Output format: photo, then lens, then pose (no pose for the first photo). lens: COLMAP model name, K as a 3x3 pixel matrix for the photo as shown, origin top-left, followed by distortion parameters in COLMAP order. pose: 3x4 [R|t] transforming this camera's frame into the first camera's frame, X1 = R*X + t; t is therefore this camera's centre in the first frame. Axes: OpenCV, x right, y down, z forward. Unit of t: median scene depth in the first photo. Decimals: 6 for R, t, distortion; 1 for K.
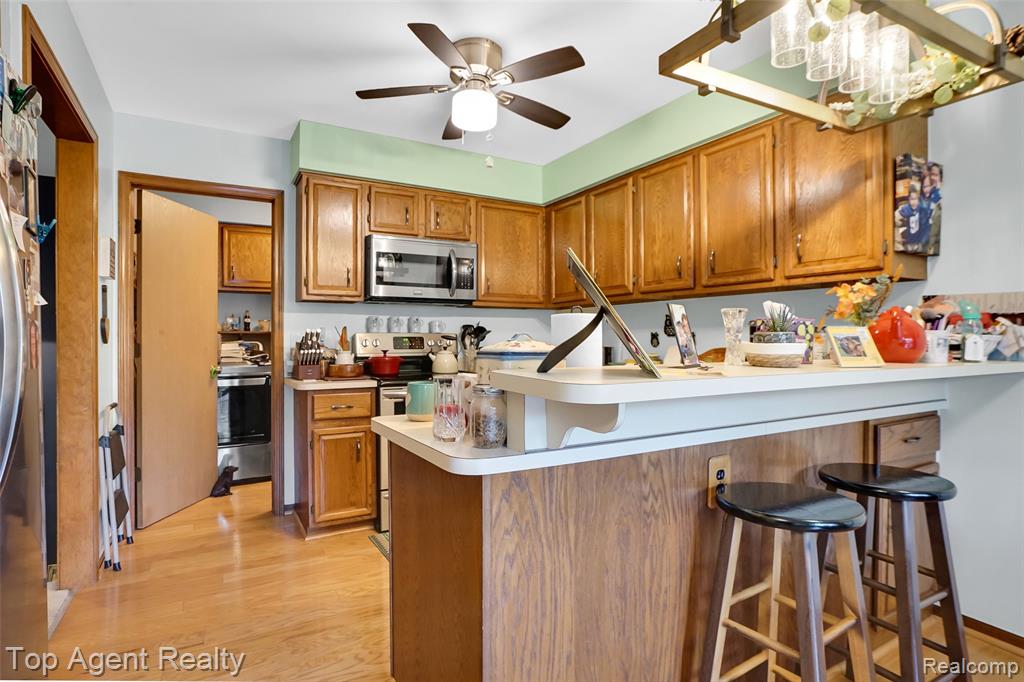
lens RADIAL K [[537.3, 0, 508.8], [0, 537.3, 344.5], [0, 0, 1]] dist [-0.036943, 0.019345]
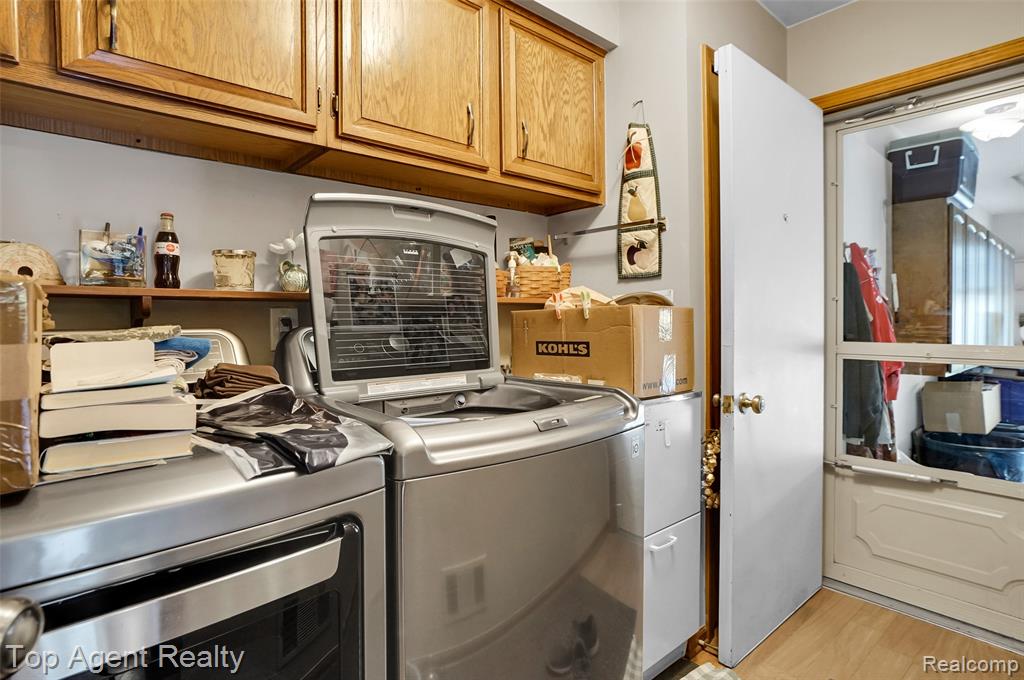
lens RADIAL K [[537.3, 0, 511.6], [0, 537.3, 334.9], [0, 0, 1]] dist [-0.036943, 0.019345]
pose [[0.978766, -0.003069, 0.204959, -0.384505], [0.001696, 0.999975, 0.006874, -0.004286], [-0.204975, -0.006381, 0.978746, 0.720420]]
